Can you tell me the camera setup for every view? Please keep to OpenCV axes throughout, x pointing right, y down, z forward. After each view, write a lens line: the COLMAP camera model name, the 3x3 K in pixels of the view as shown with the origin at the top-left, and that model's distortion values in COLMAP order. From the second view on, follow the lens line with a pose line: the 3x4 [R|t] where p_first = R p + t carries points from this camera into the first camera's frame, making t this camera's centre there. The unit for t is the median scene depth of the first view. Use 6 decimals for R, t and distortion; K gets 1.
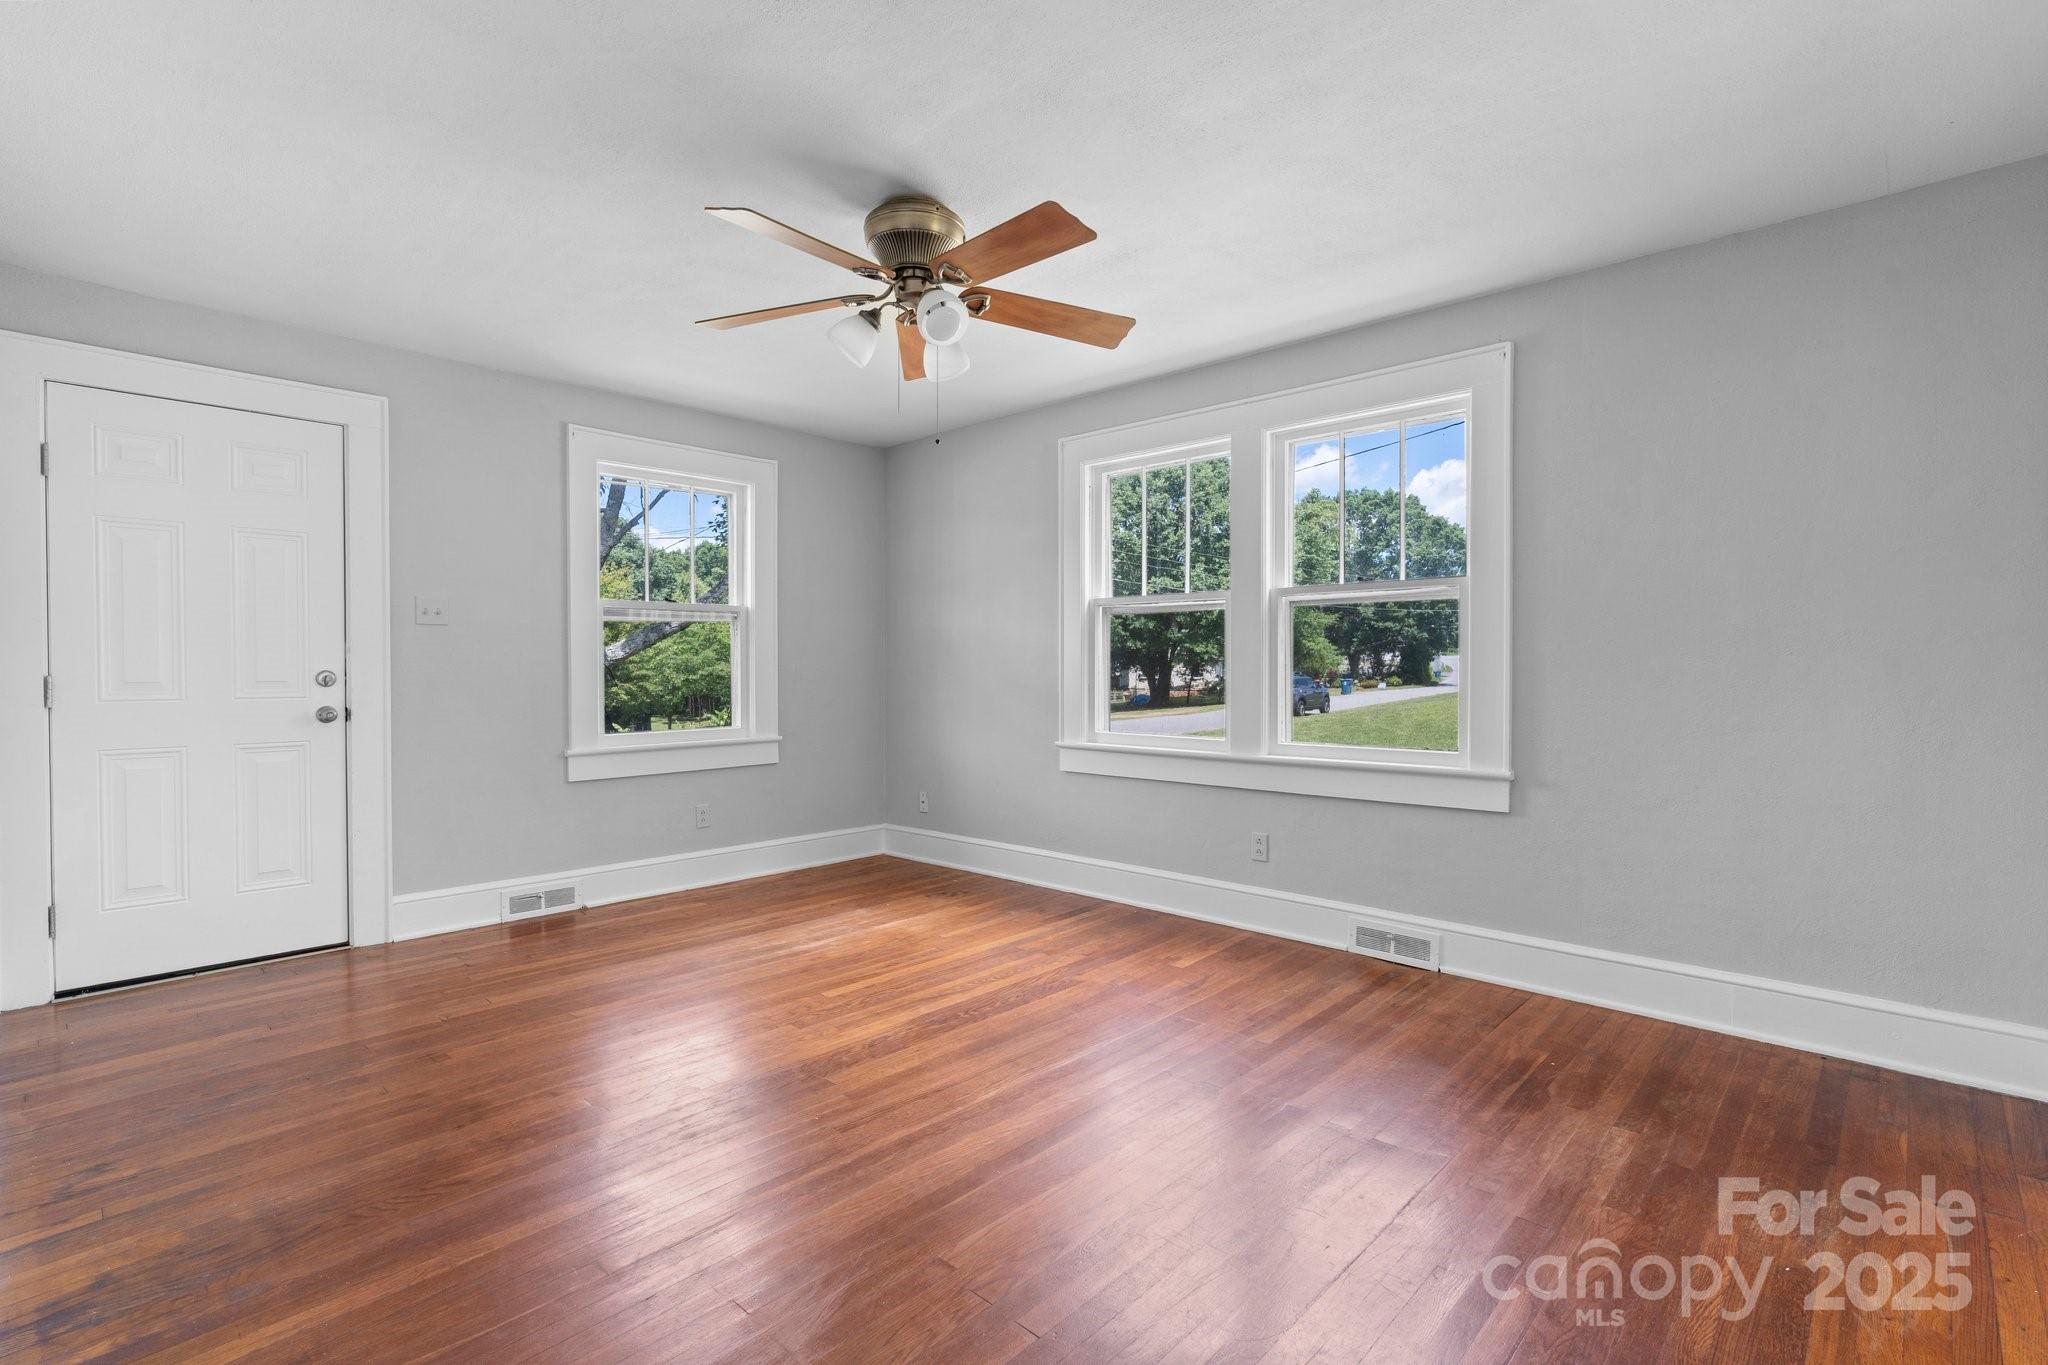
lens RADIAL K [[952.0, 0, 1017.0], [0, 952.0, 691.3], [0, 0, 1]] dist [-0.000556, 0.000119]
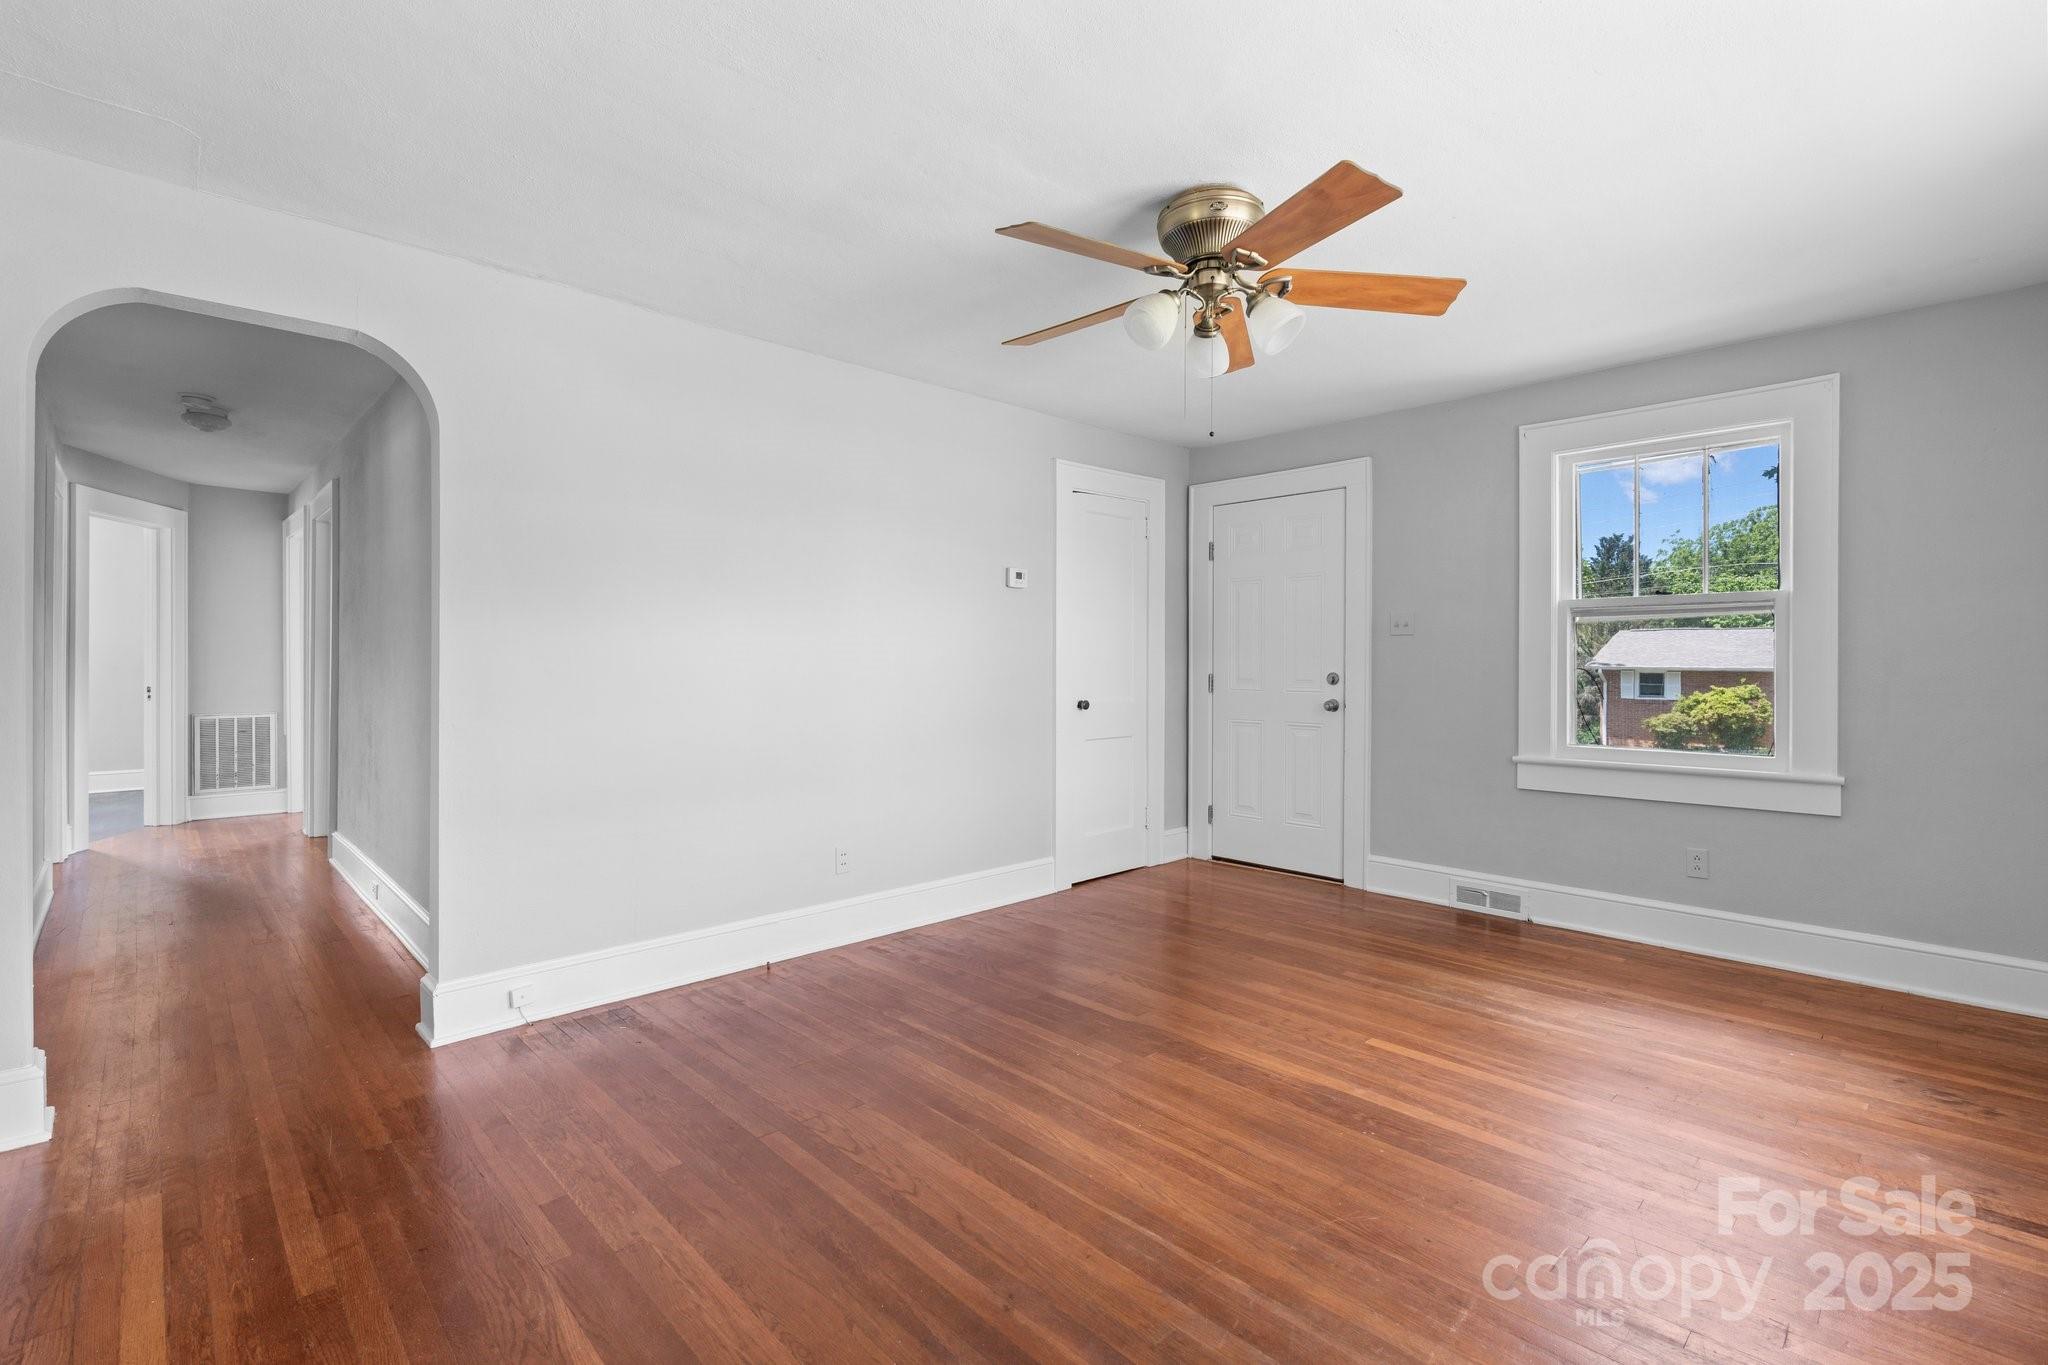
lens RADIAL K [[929.2, 0, 1025.8], [0, 929.2, 665.2], [0, 0, 1]] dist [-0.000930, -0.000097]
pose [[-0.044834, 0.000731, -0.998994, 0.599944], [-0.030491, 0.999533, 0.002100, -0.021829], [0.998529, 0.030554, -0.044791, 0.619118]]
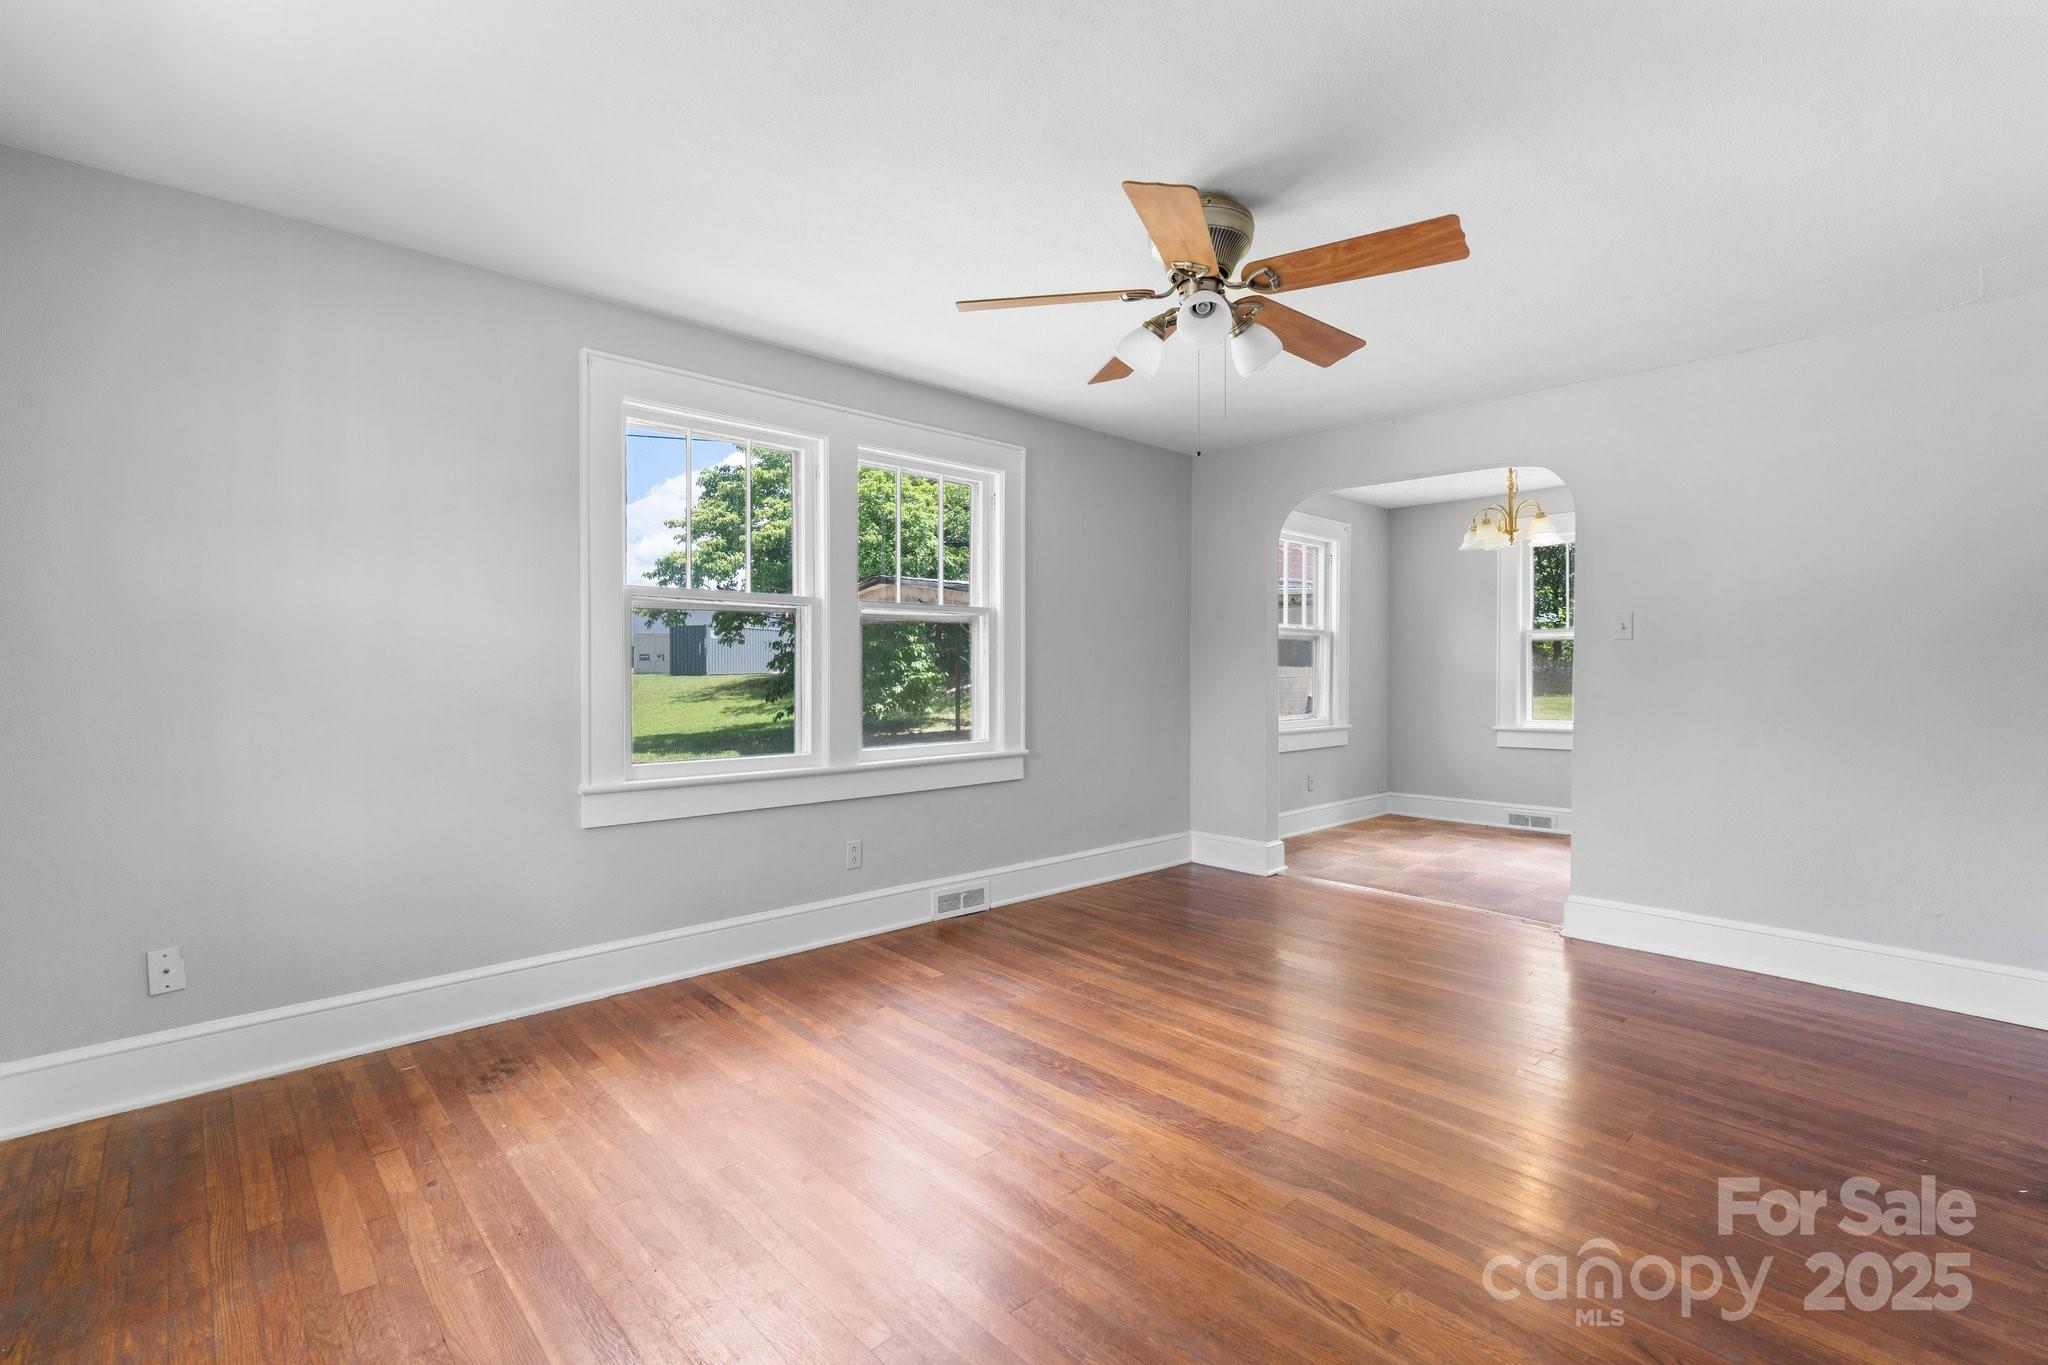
lens RADIAL K [[911.7, 0, 1024.0], [0, 911.7, 682.5], [0, 0, 1]] dist [0.000350, -0.000339]
pose [[0.063677, -0.009872, 0.997922, -0.752029], [0.026063, 0.999626, 0.008226, -0.025070], [-0.997630, 0.025485, 0.063911, 0.806105]]
